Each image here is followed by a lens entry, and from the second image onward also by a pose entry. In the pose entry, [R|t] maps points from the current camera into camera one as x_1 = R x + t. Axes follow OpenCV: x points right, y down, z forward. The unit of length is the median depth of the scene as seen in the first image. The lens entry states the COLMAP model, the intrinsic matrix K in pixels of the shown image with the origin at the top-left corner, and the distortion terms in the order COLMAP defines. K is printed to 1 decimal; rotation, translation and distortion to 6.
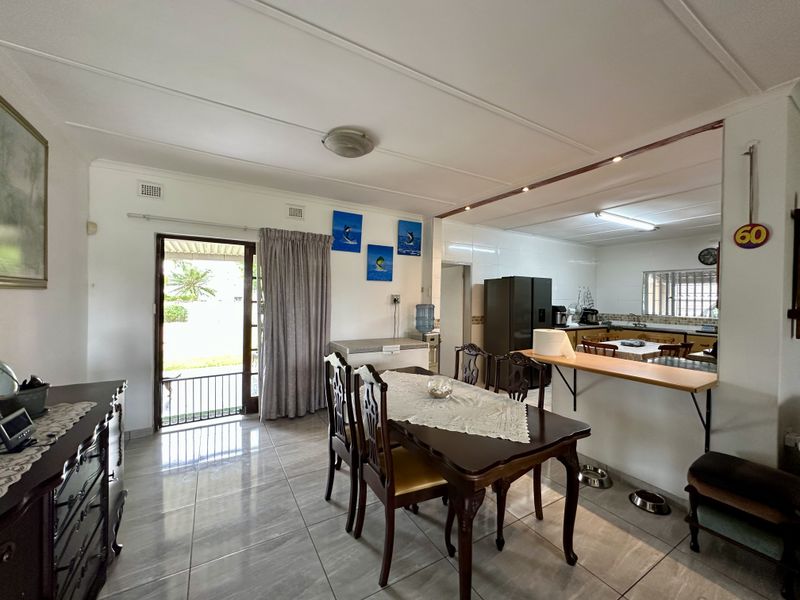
lens RADIAL K [[317.4, 0, 403.9], [0, 317.4, 299.2], [0, 0, 1]] dist [-0.001103, 0.000203]
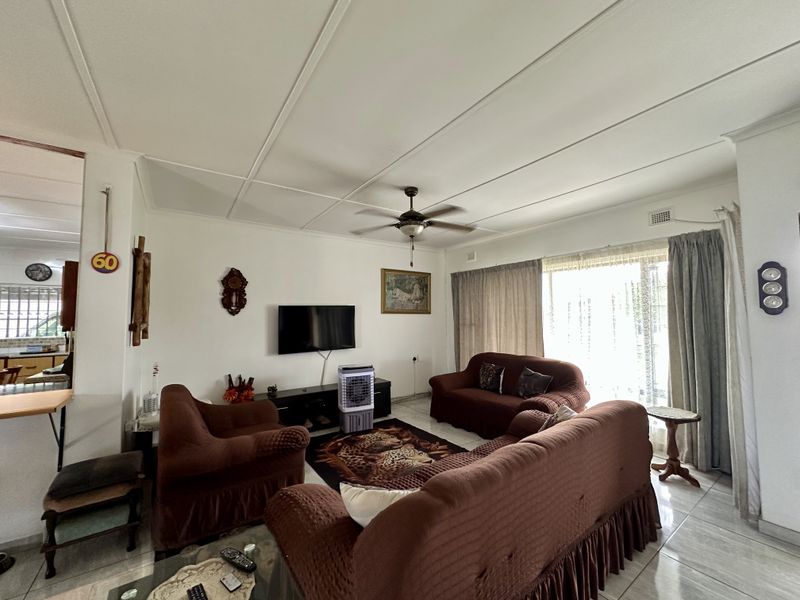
lens RADIAL K [[317.4, 0, 398.9], [0, 317.4, 299.7], [0, 0, 1]] dist [-0.001103, 0.000203]
pose [[-0.075936, 0.042205, 0.996219, -0.097900], [0.012370, 0.999067, -0.041383, -0.000086], [-0.997036, 0.009181, -0.076387, 0.003546]]
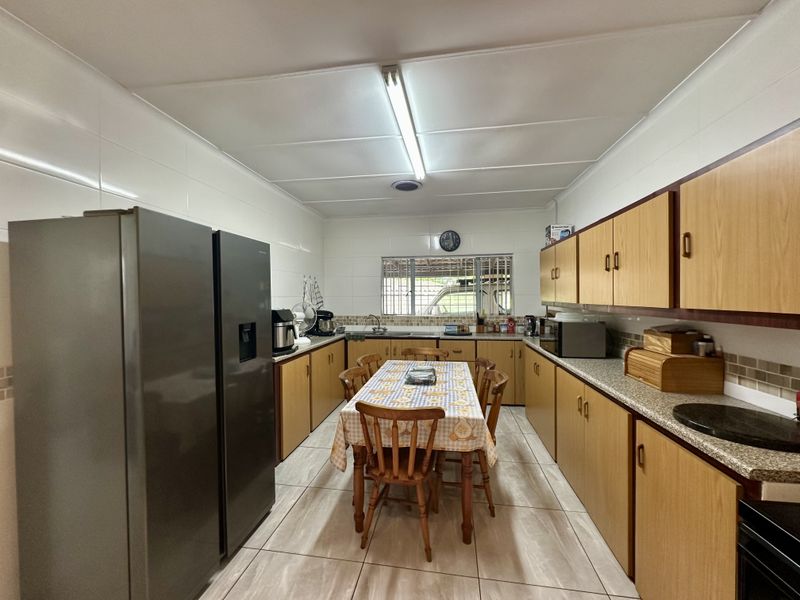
lens RADIAL K [[317.4, 0, 400.8], [0, 317.4, 302.0], [0, 0, 1]] dist [-0.001103, 0.000203]
pose [[0.630720, -0.030284, 0.775419, 0.418597], [0.018604, 0.999541, 0.023905, 0.003754], [-0.775788, -0.000652, 0.630994, 1.005014]]
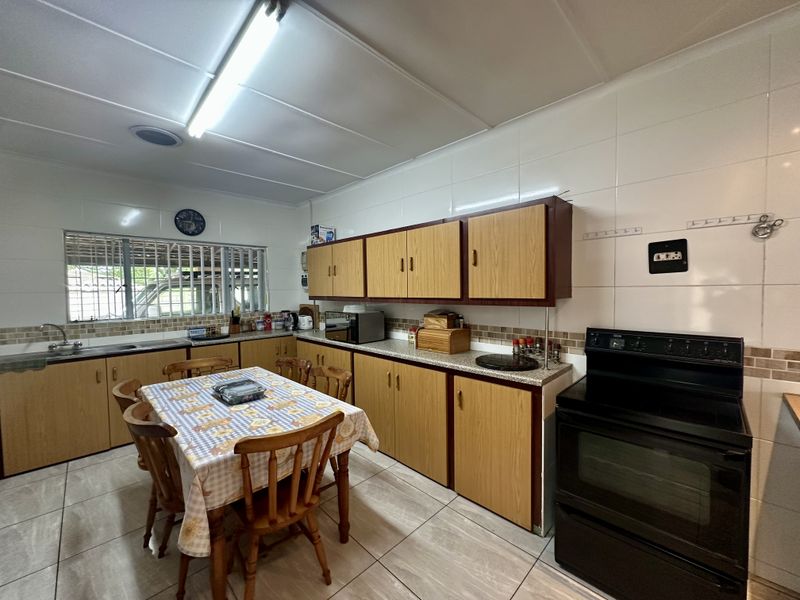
lens RADIAL K [[317.4, 0, 398.7], [0, 317.4, 301.8], [0, 0, 1]] dist [-0.001103, 0.000203]
pose [[-0.246780, -0.048939, 0.967835, 0.377649], [0.013153, 0.998463, 0.053842, -0.000637], [-0.968982, 0.026017, -0.245757, 1.298799]]
